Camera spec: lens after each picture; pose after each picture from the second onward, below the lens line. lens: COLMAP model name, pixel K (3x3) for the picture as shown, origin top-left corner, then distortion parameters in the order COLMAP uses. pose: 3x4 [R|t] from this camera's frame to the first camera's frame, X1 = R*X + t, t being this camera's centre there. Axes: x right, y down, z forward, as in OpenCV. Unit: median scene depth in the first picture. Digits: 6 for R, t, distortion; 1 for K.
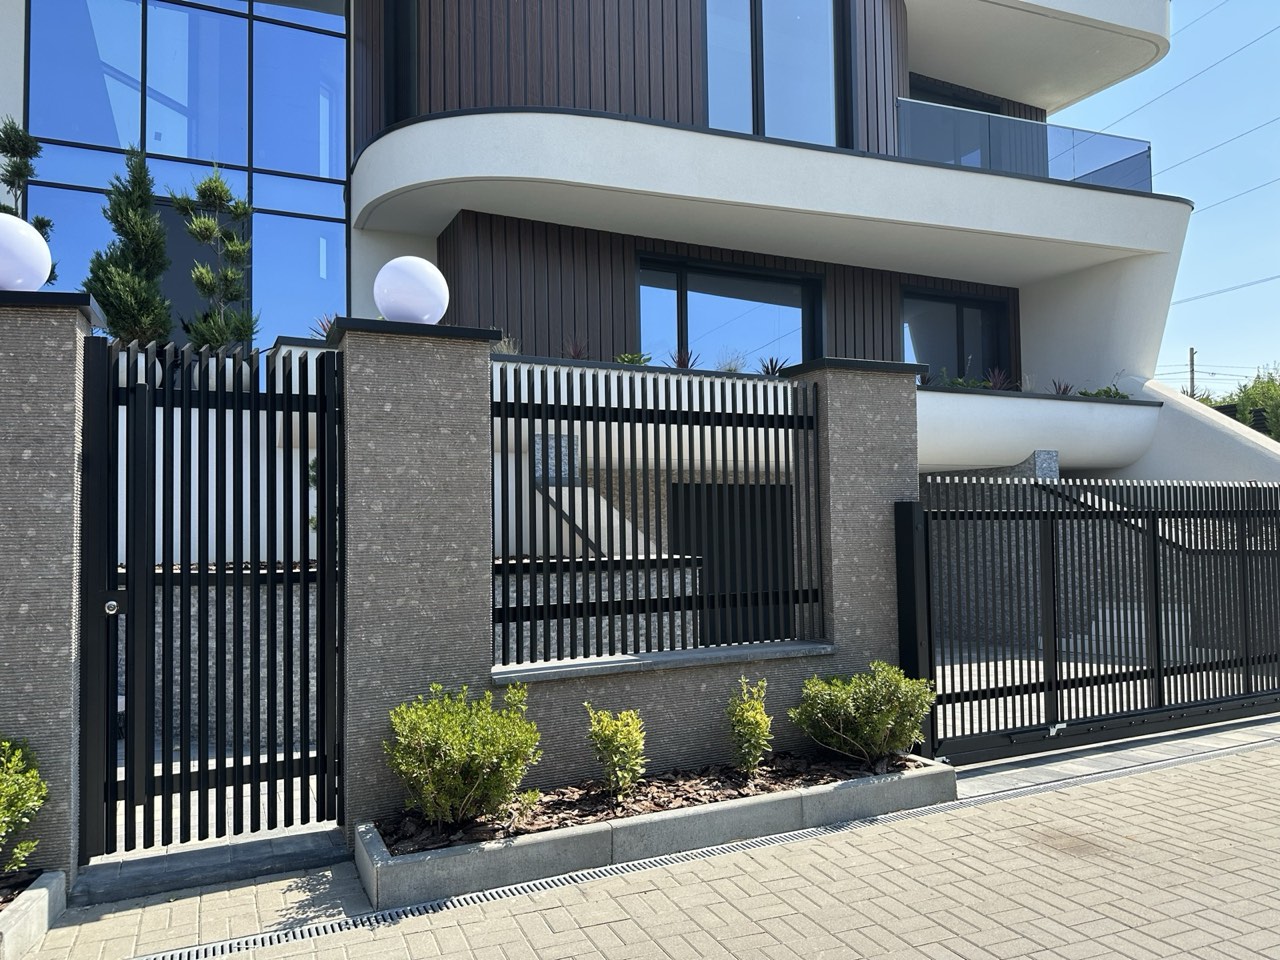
lens RADIAL K [[897.6, 0, 639.1], [0, 897.6, 482.6], [0, 0, 1]] dist [0.100158, -0.140820]
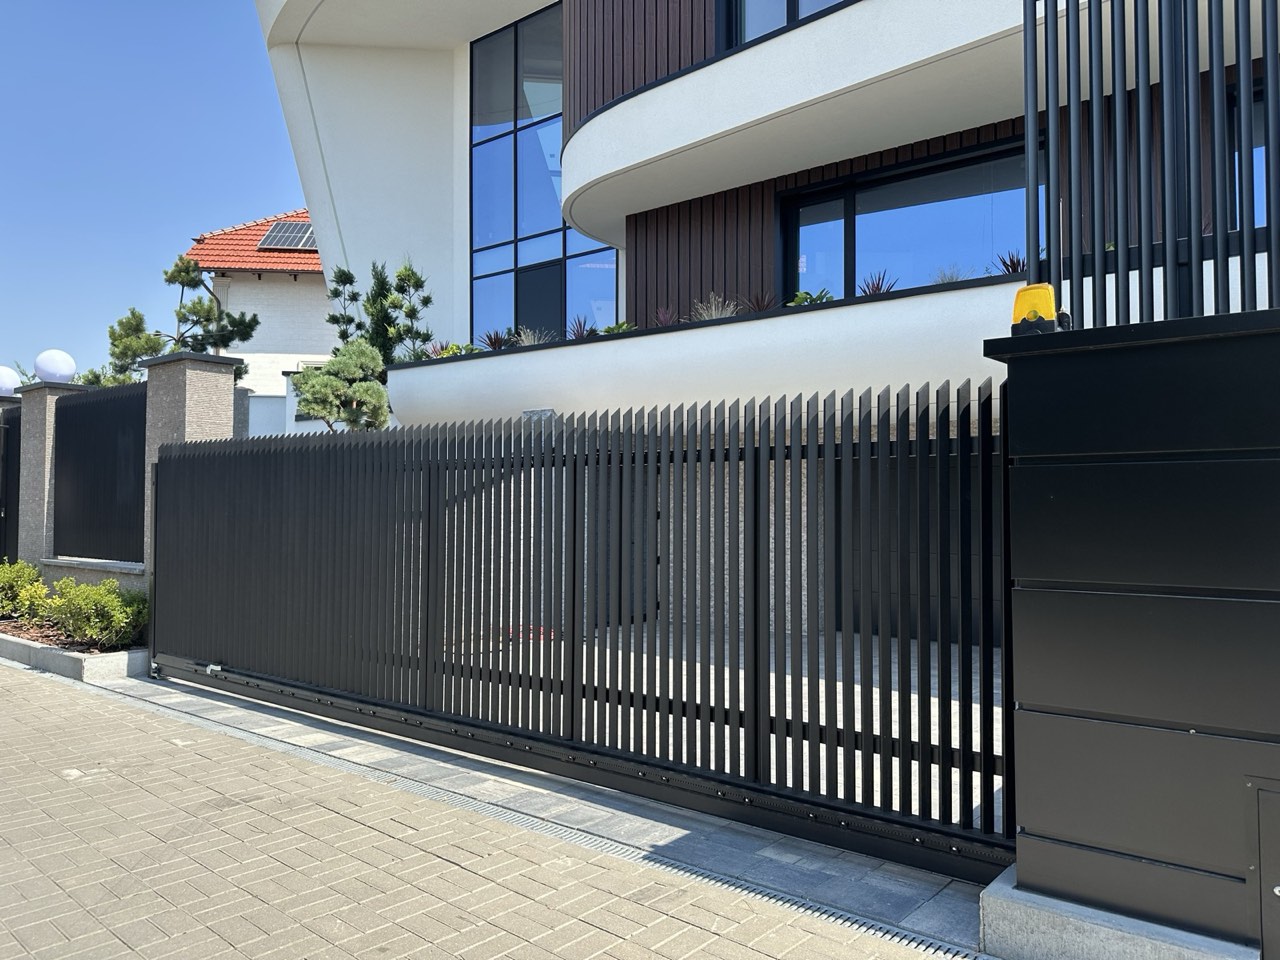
lens RADIAL K [[897.6, 0, 639.1], [0, 897.6, 482.6], [0, 0, 1]] dist [0.100158, -0.140820]
pose [[0.449283, -0.010934, -0.893323, 1.802927], [0.018648, 0.999822, -0.002858, 0.084067], [0.893195, -0.015374, 0.449407, 1.118396]]
